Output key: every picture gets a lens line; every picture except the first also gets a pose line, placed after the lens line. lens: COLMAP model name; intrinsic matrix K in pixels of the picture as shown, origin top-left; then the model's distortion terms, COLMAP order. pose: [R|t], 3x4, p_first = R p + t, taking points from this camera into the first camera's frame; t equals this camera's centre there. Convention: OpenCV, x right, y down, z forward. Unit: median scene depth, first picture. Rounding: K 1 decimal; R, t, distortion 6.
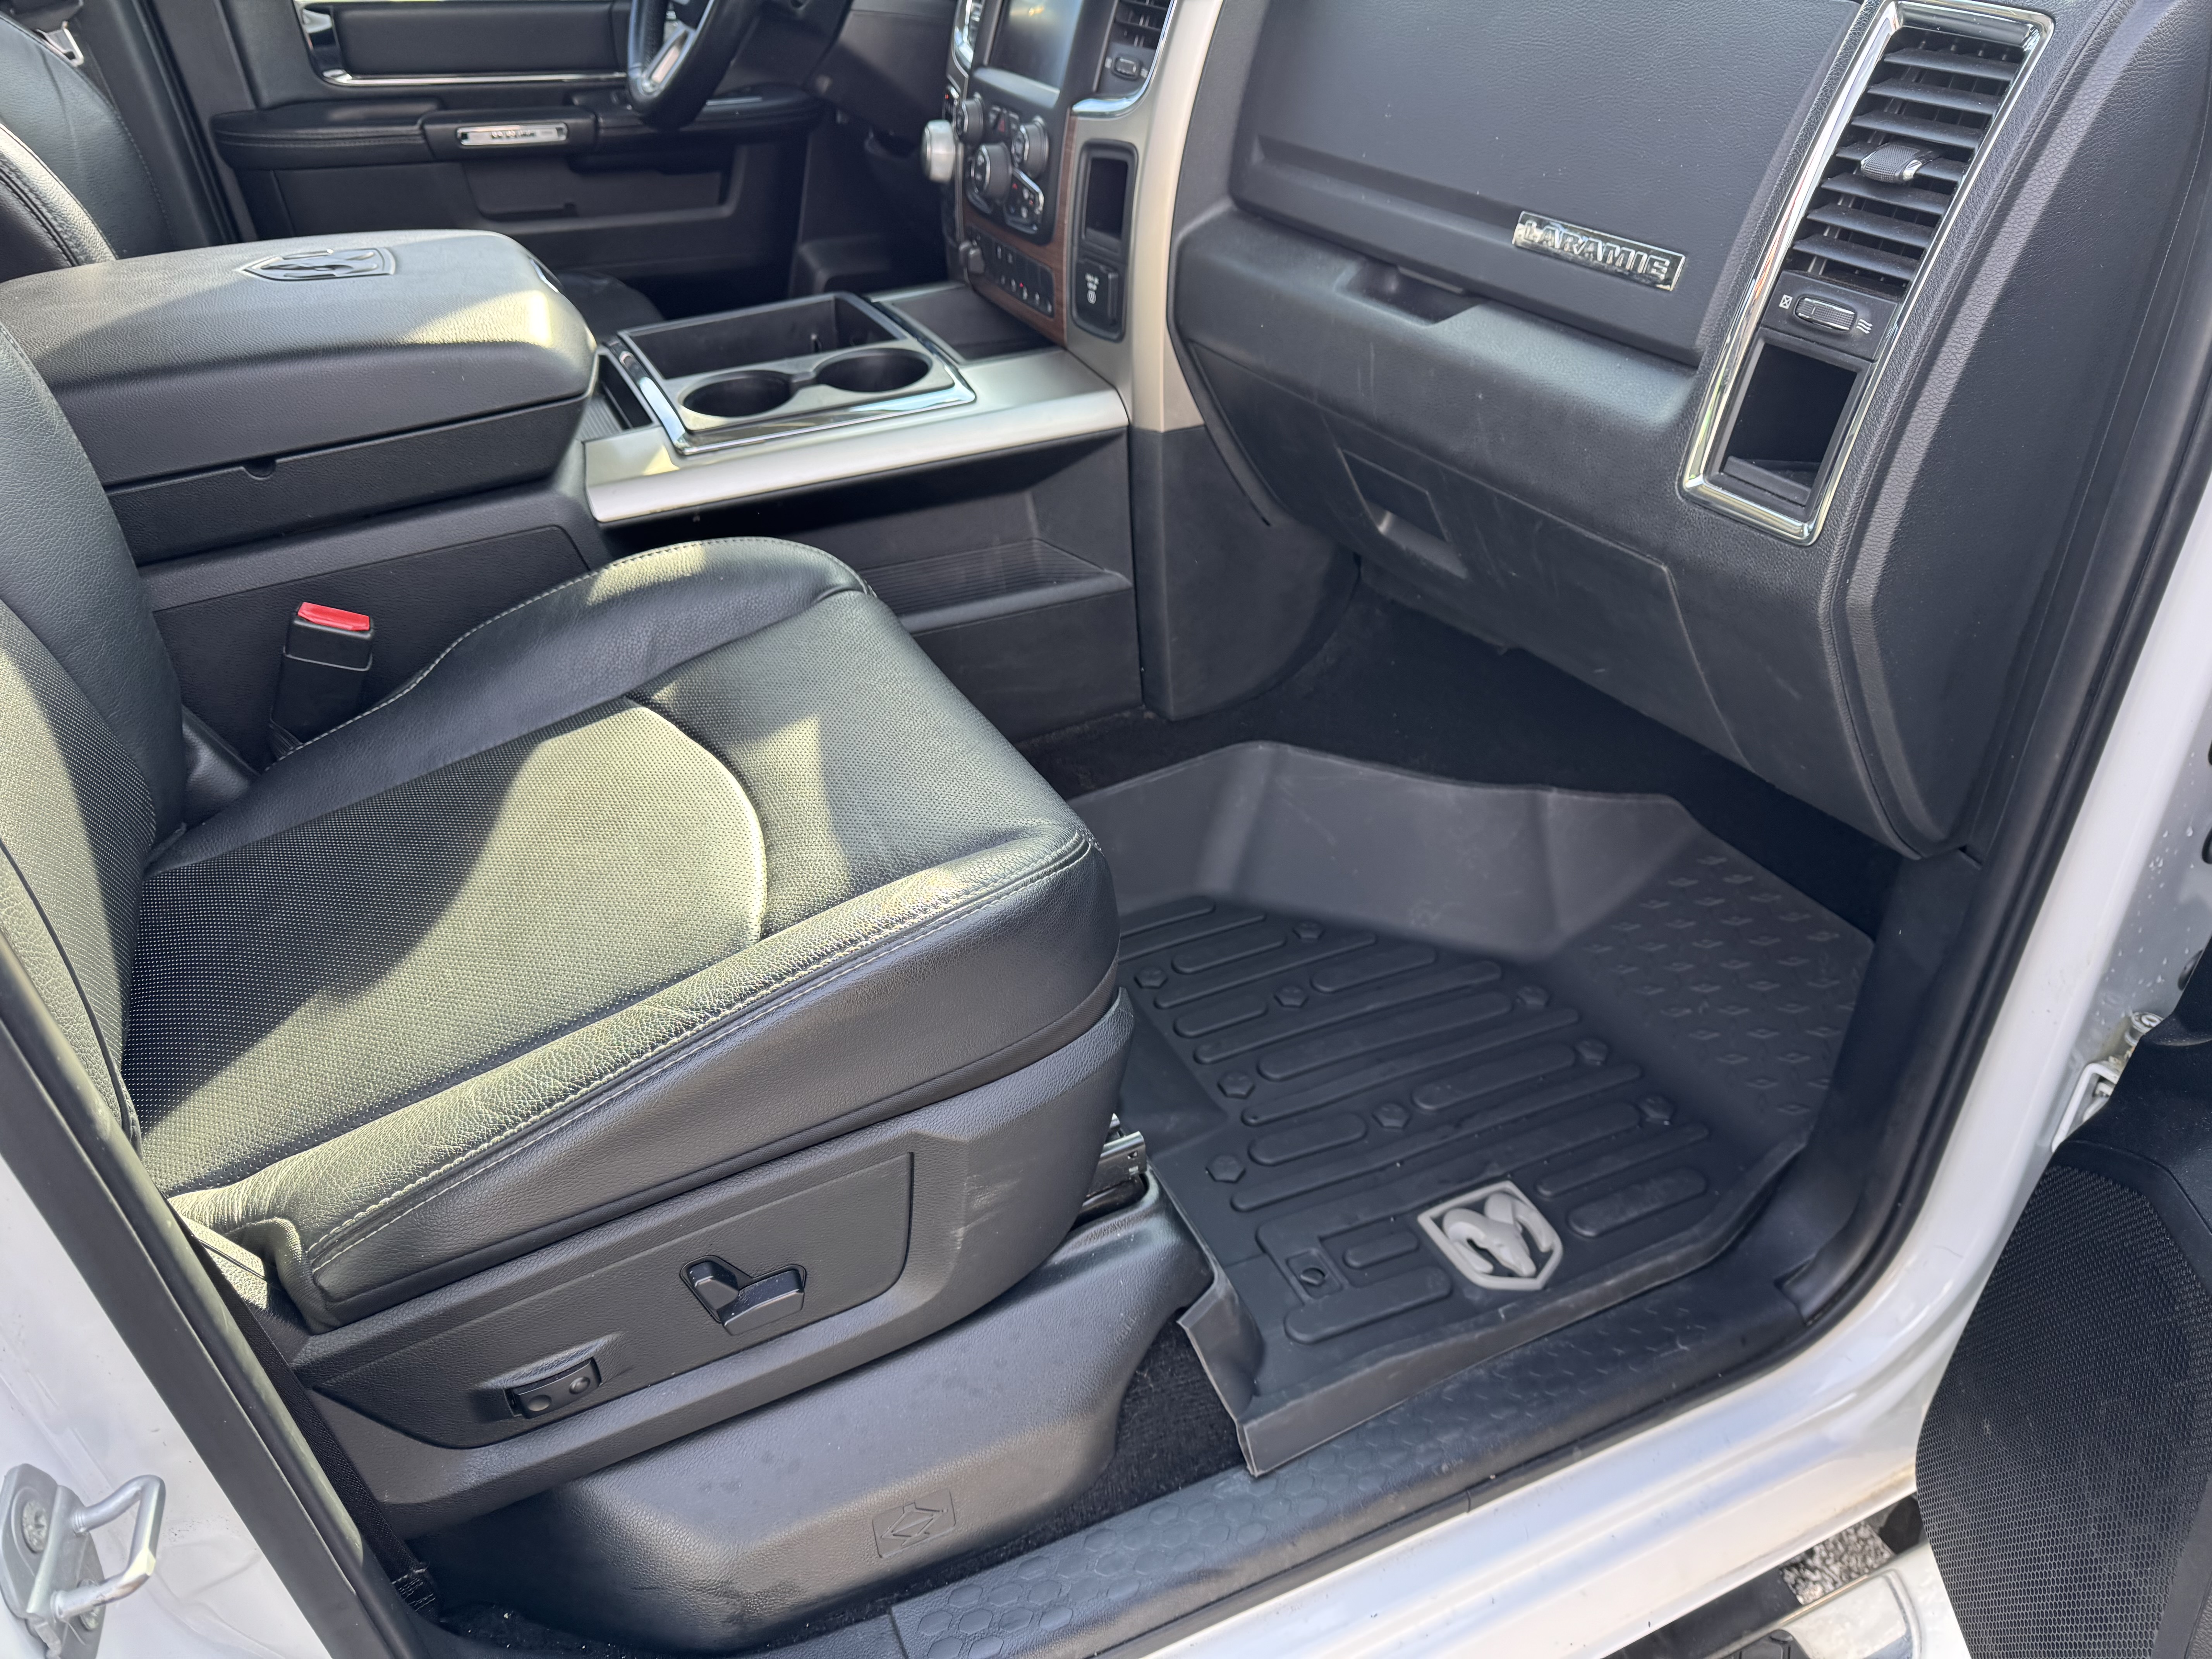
lens RADIAL K [[1549.9, 0, 1118.6], [0, 1549.9, 827.0], [0, 0, 1]] dist [0.089976, -0.132898]
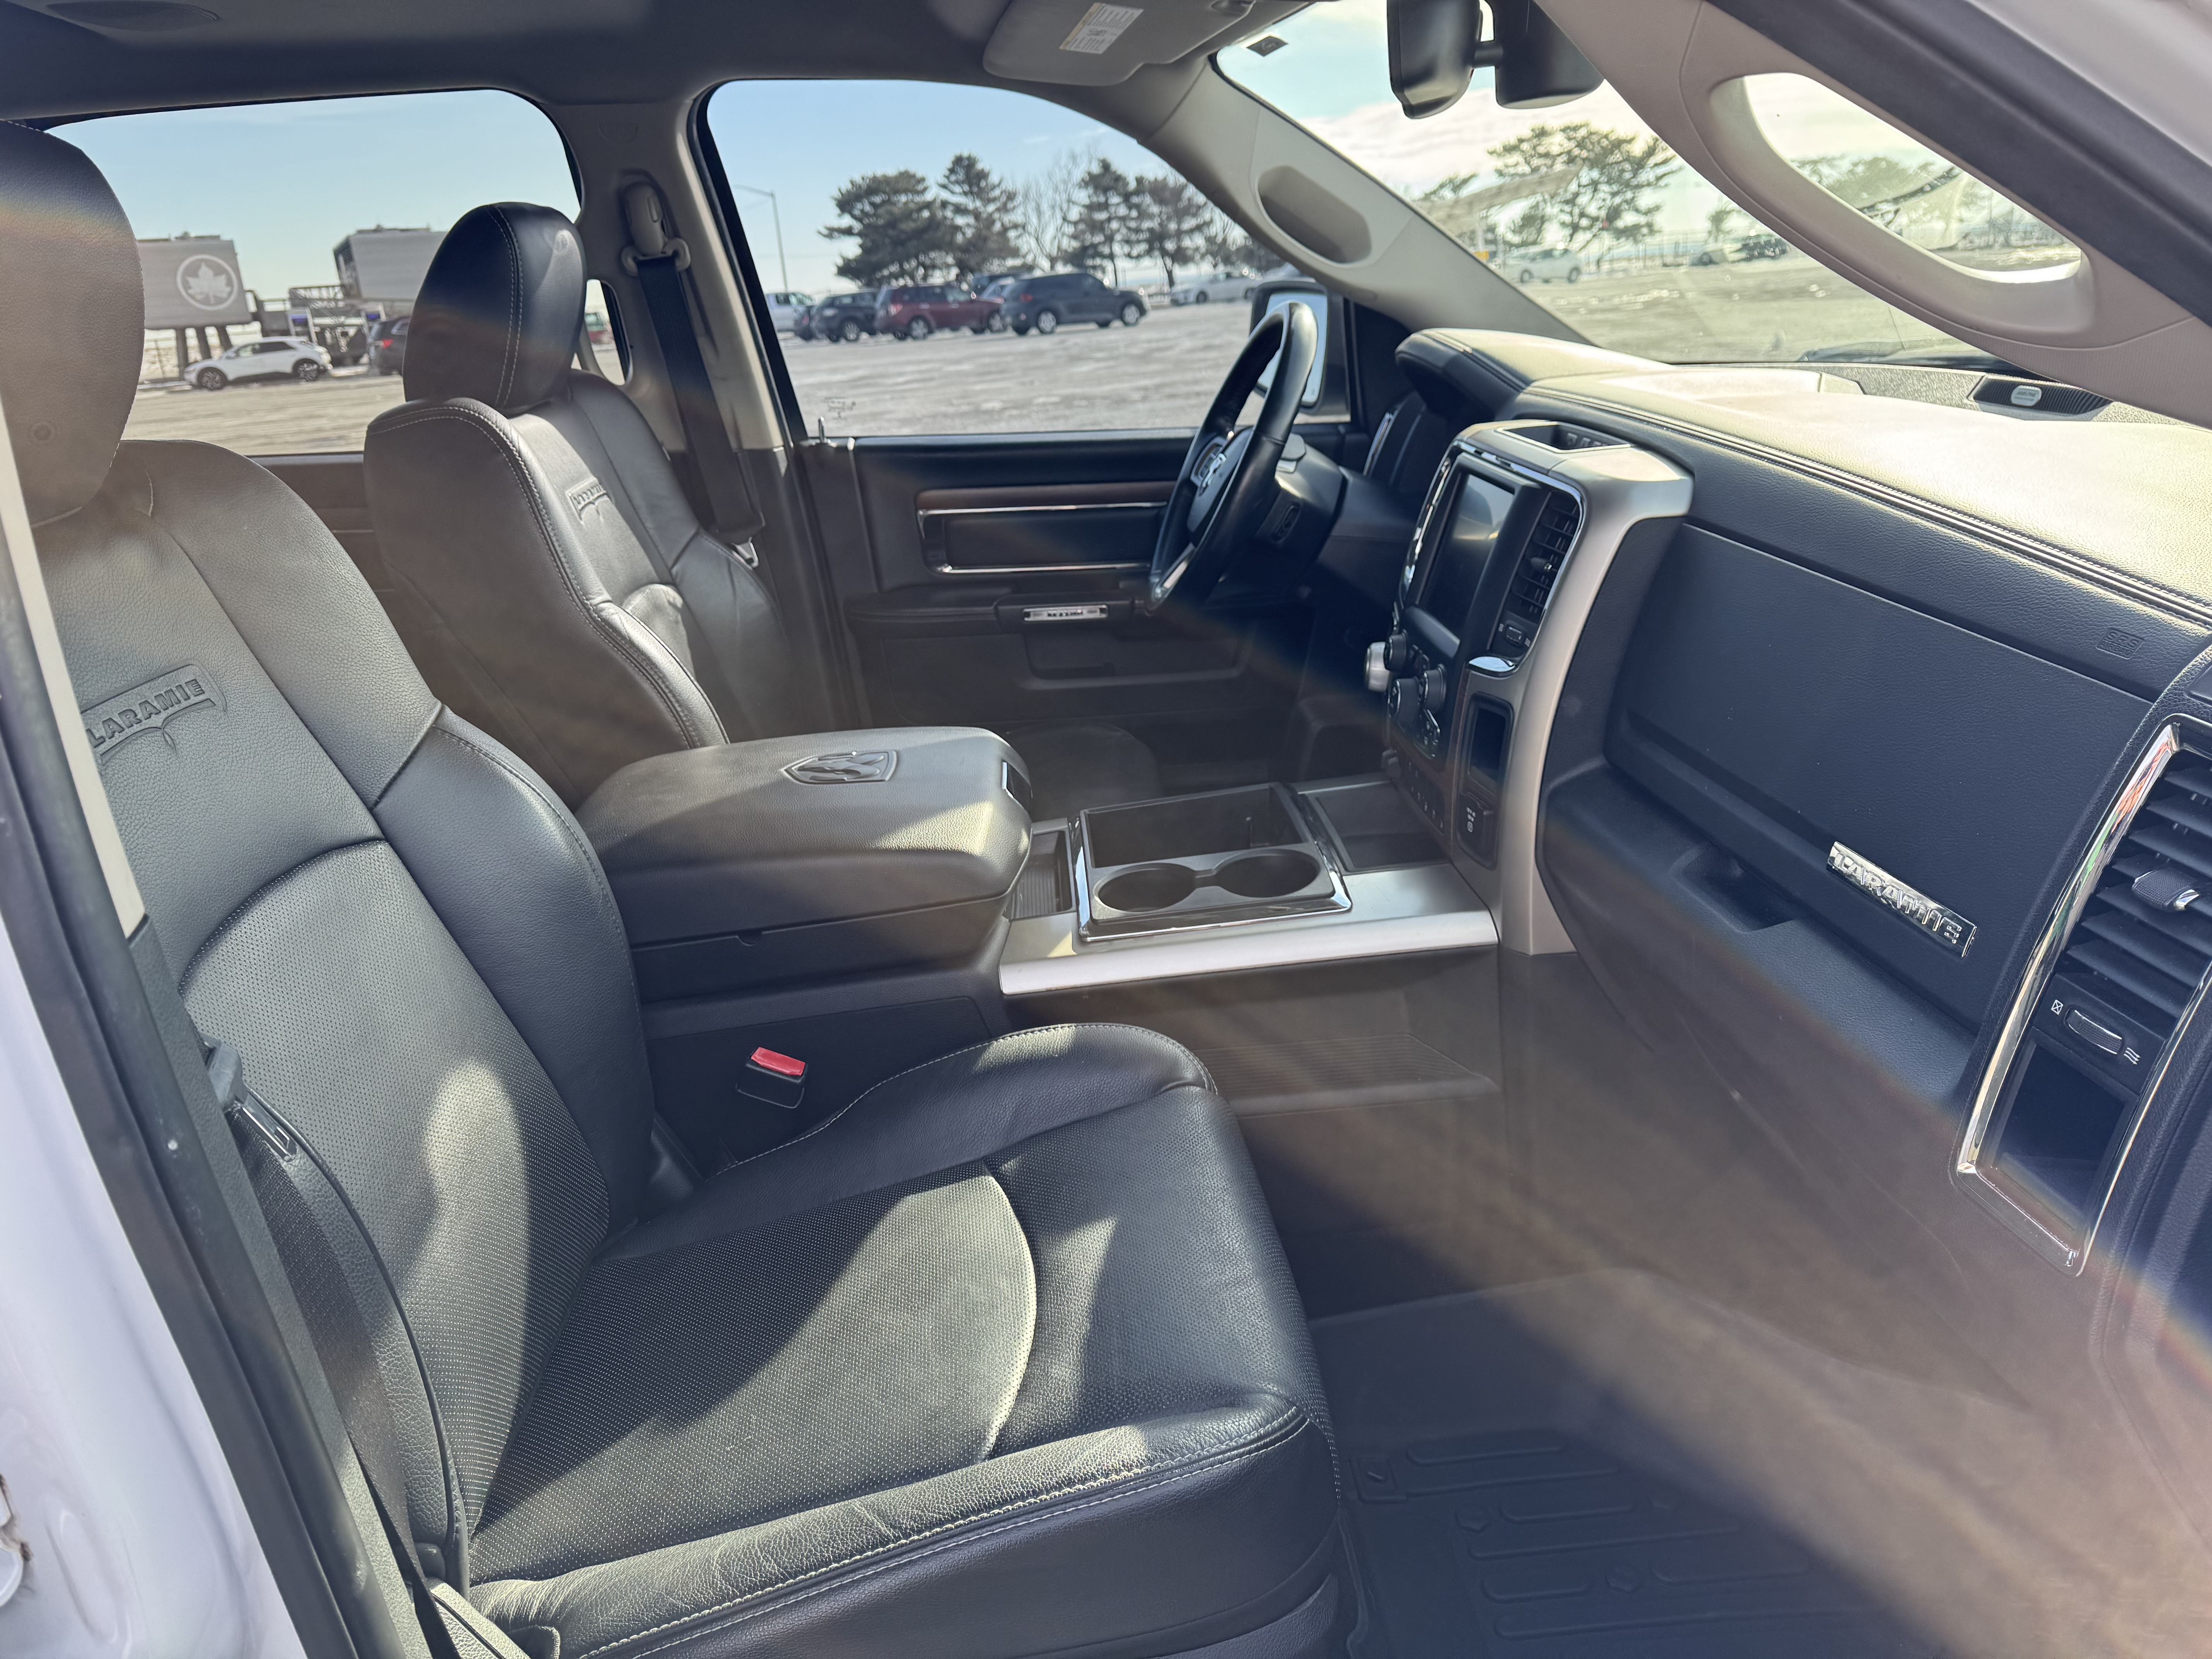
lens RADIAL K [[1549.9, 0, 1118.6], [0, 1549.9, 827.0], [0, 0, 1]] dist [0.089976, -0.132898]
pose [[0.926151, 0.076645, -0.369282, 0.168507], [-0.151334, 0.972374, -0.177726, -0.129135], [0.345459, 0.220486, 0.912164, -0.048493]]
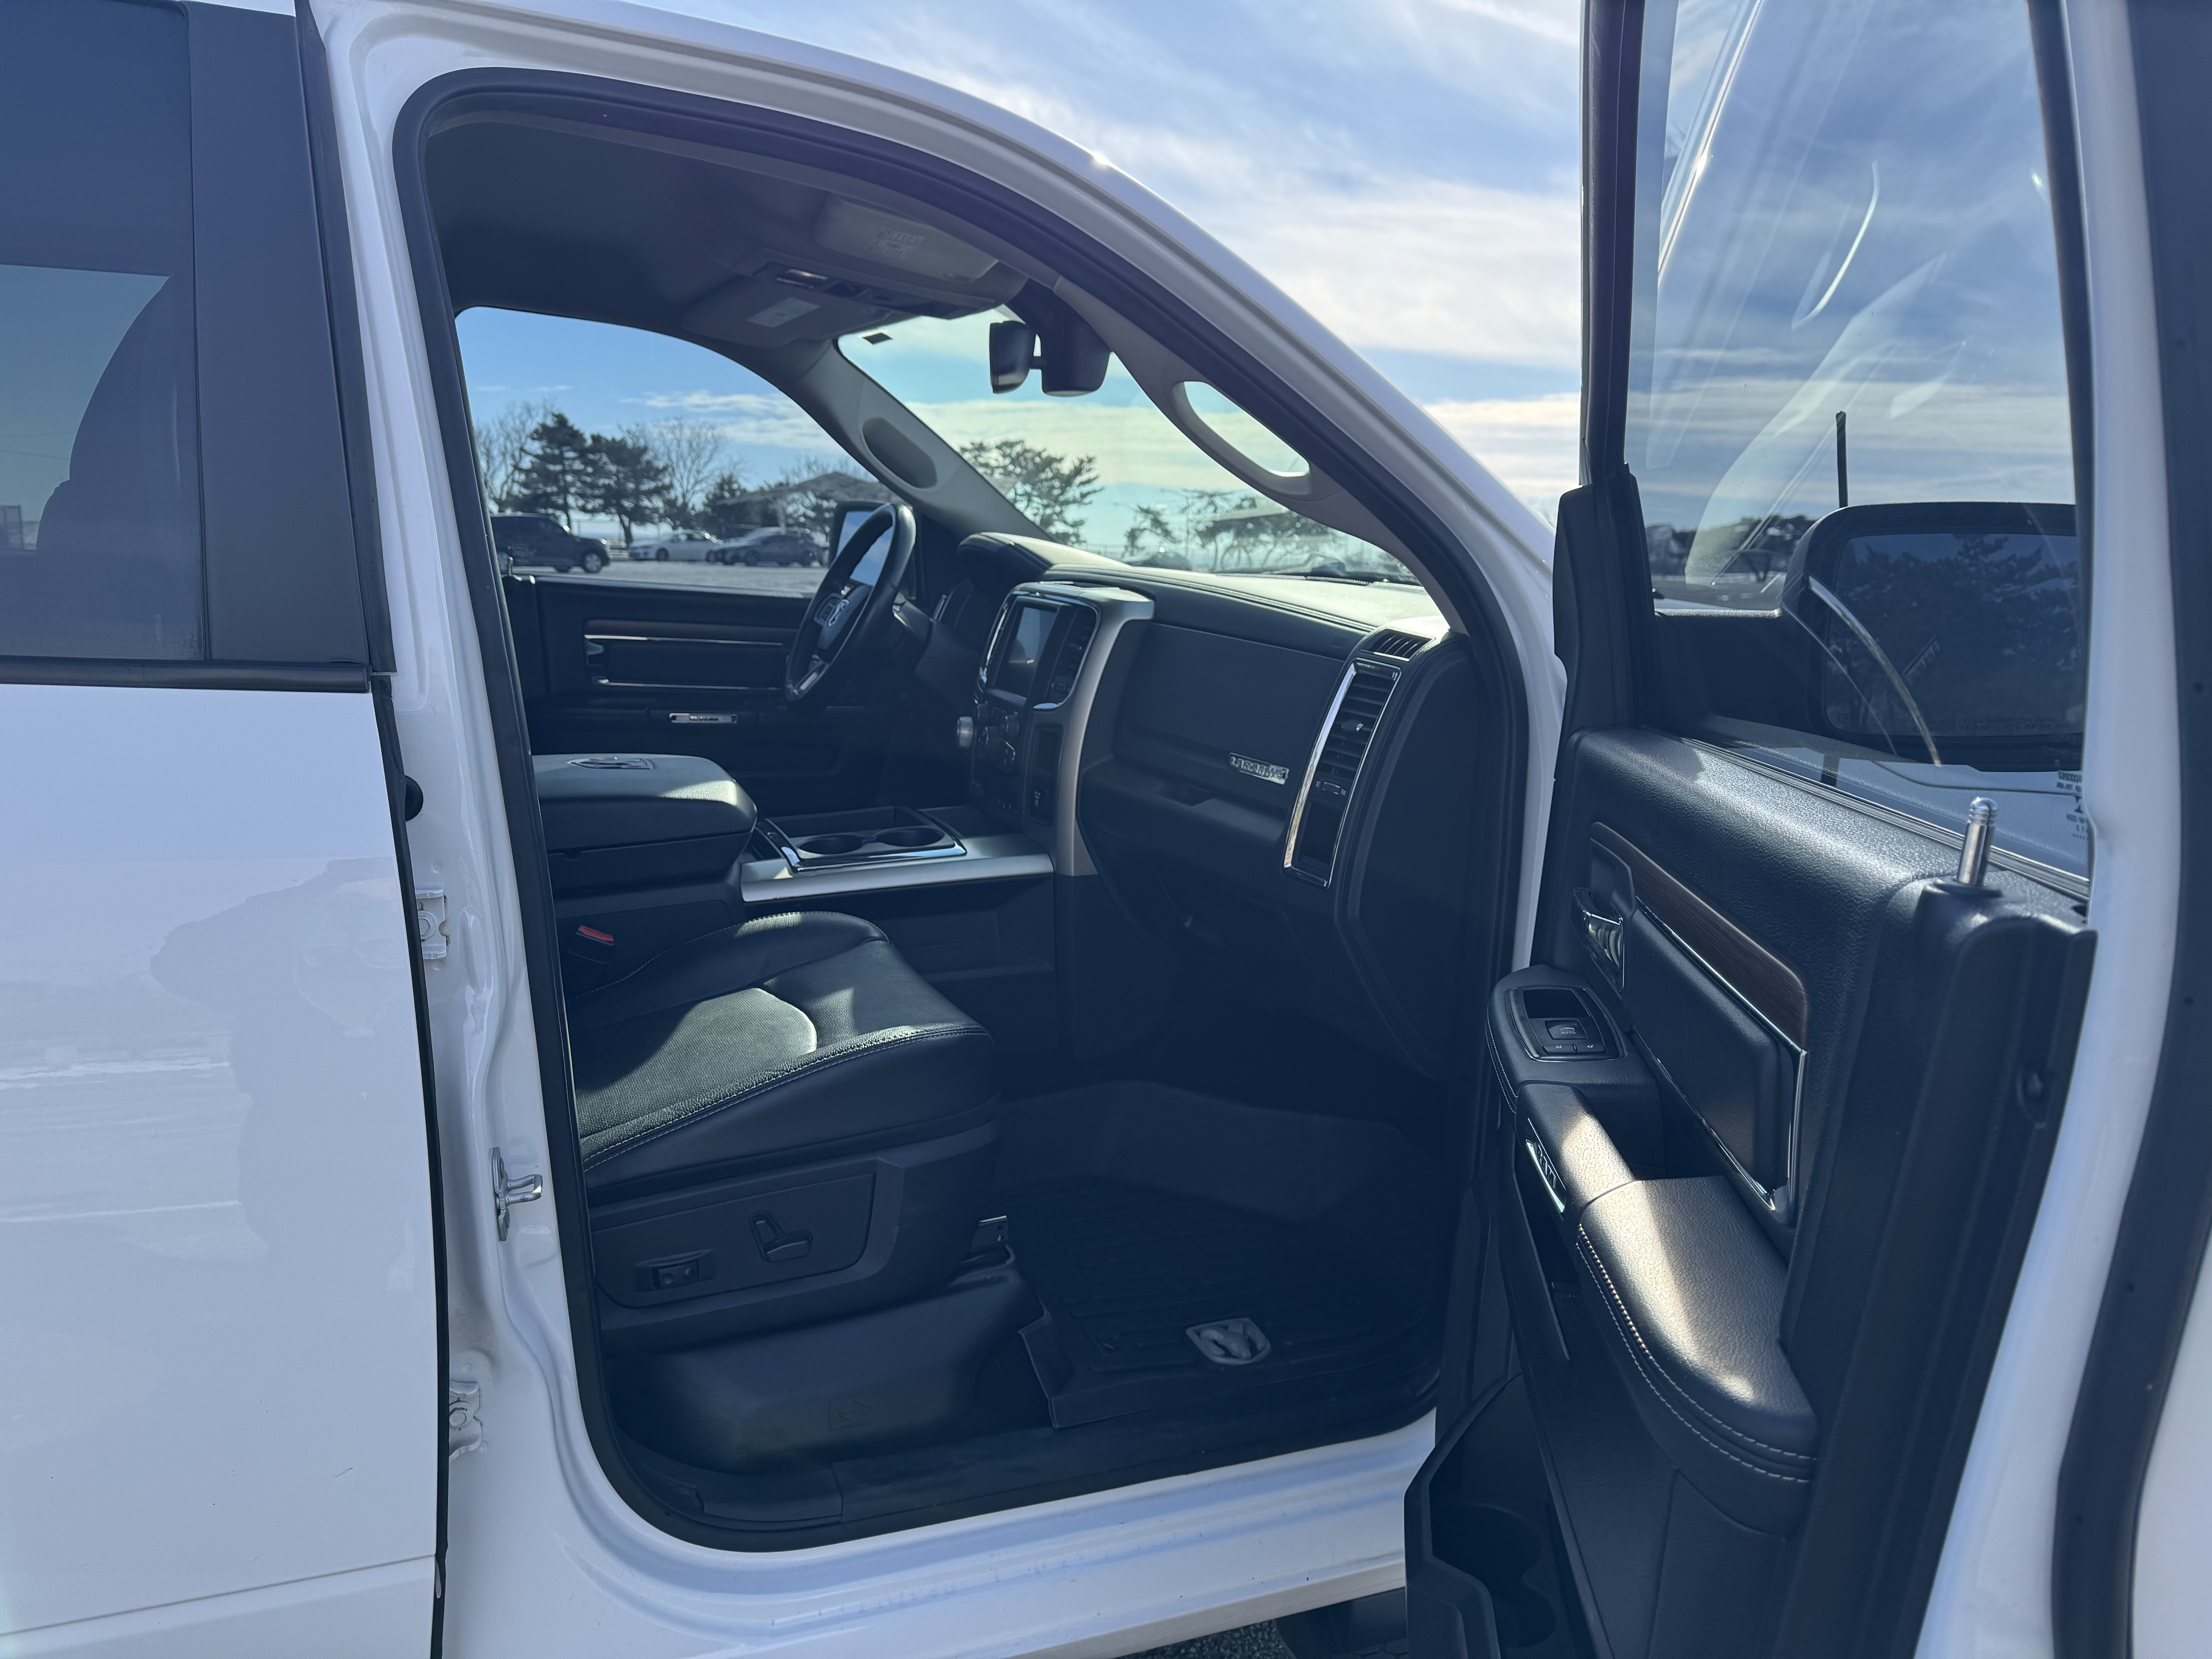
lens RADIAL K [[1555.2, 0, 1119.2], [0, 1555.2, 869.5], [0, 0, 1]] dist [0.090257, -0.135717]
pose [[0.998059, 0.048828, -0.038648, 0.163593], [-0.059321, 0.934300, -0.351517, 0.379291], [0.018945, 0.353127, 0.935383, -0.677122]]
